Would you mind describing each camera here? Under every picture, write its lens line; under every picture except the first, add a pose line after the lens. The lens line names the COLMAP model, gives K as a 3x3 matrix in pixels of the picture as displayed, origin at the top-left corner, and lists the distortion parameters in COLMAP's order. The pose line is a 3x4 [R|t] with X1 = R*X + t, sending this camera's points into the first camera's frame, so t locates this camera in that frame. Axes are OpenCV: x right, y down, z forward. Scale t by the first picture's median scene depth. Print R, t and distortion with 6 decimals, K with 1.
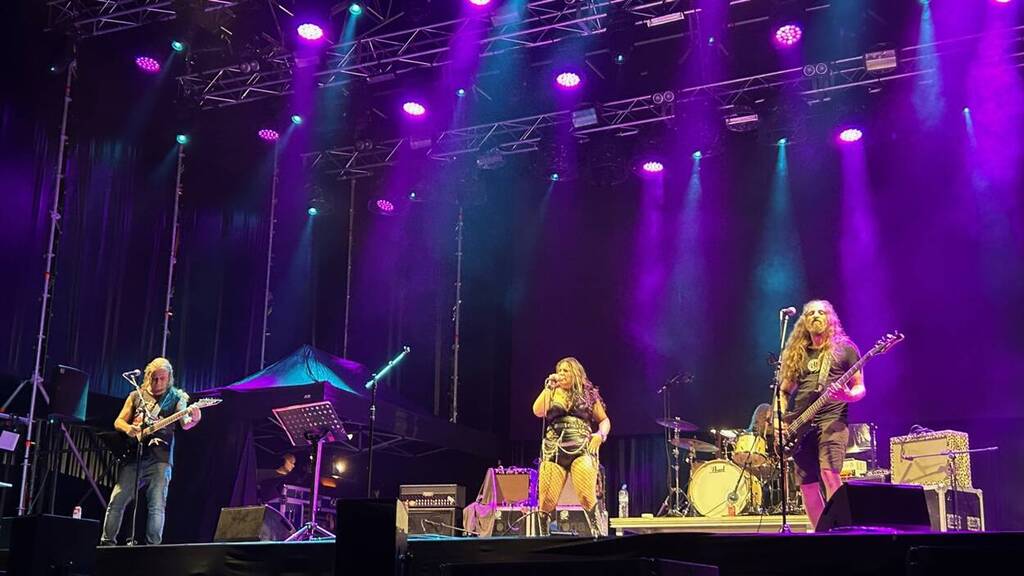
lens RADIAL K [[1247.6, 0, 510.5], [0, 1247.6, 286.1], [0, 0, 1]] dist [0.026978, 0.000000]
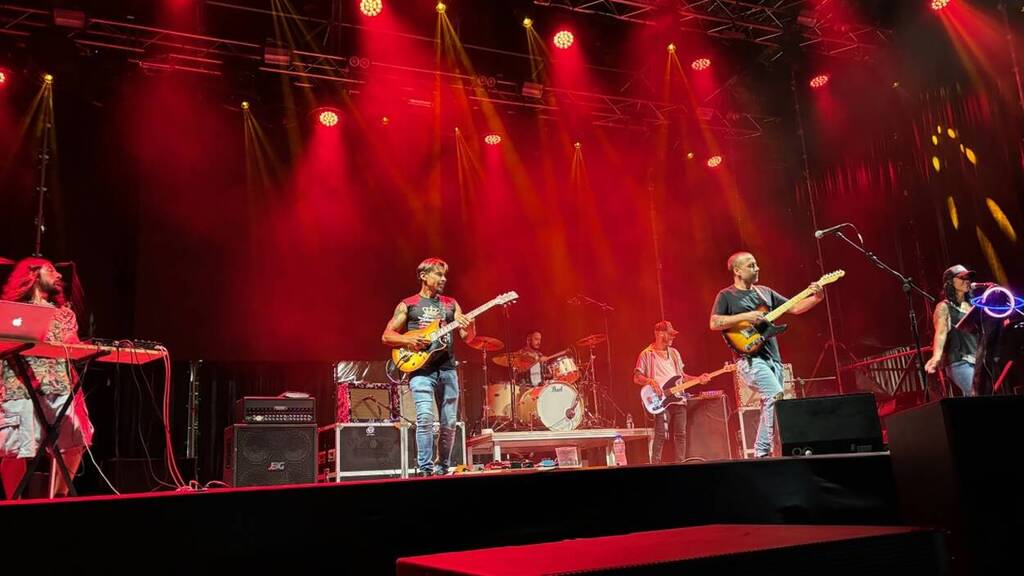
lens RADIAL K [[816.0, 0, 515.4], [0, 816.0, 294.0], [0, 0, 1]] dist [0.038010, -0.010687]
pose [[0.654114, 0.122856, 0.746352, -0.397423], [-0.123033, 0.990862, -0.055276, 0.100981], [-0.746322, -0.055669, 0.663252, 0.513427]]
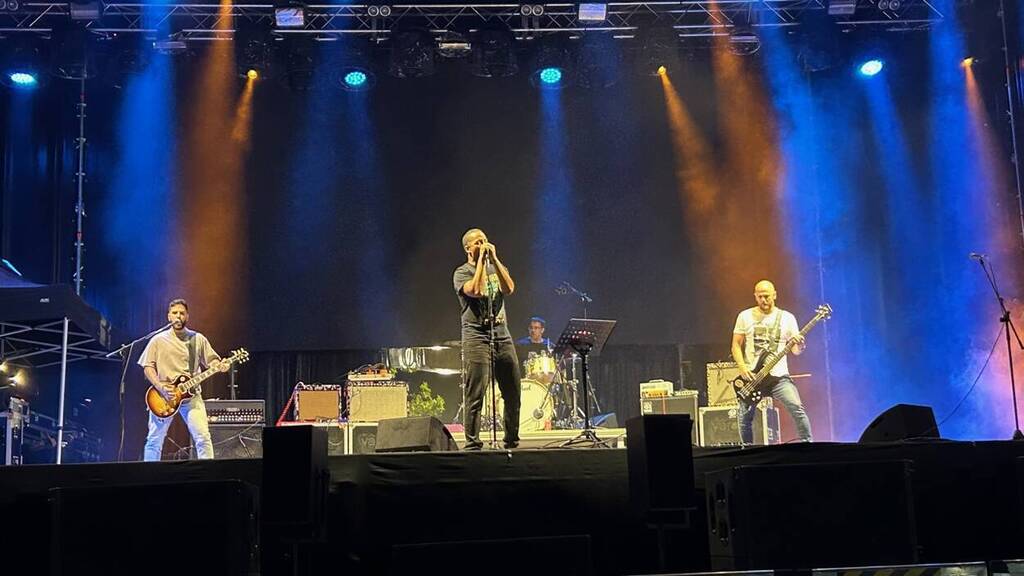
lens RADIAL K [[1431.1, 0, 510.9], [0, 1431.1, 284.8], [0, 0, 1]] dist [0.018660, 0.000000]
pose [[0.856729, 0.051022, 0.513237, -0.458187], [-0.089119, 0.994772, 0.049871, -0.002971], [-0.508009, -0.088465, 0.856797, -0.045324]]
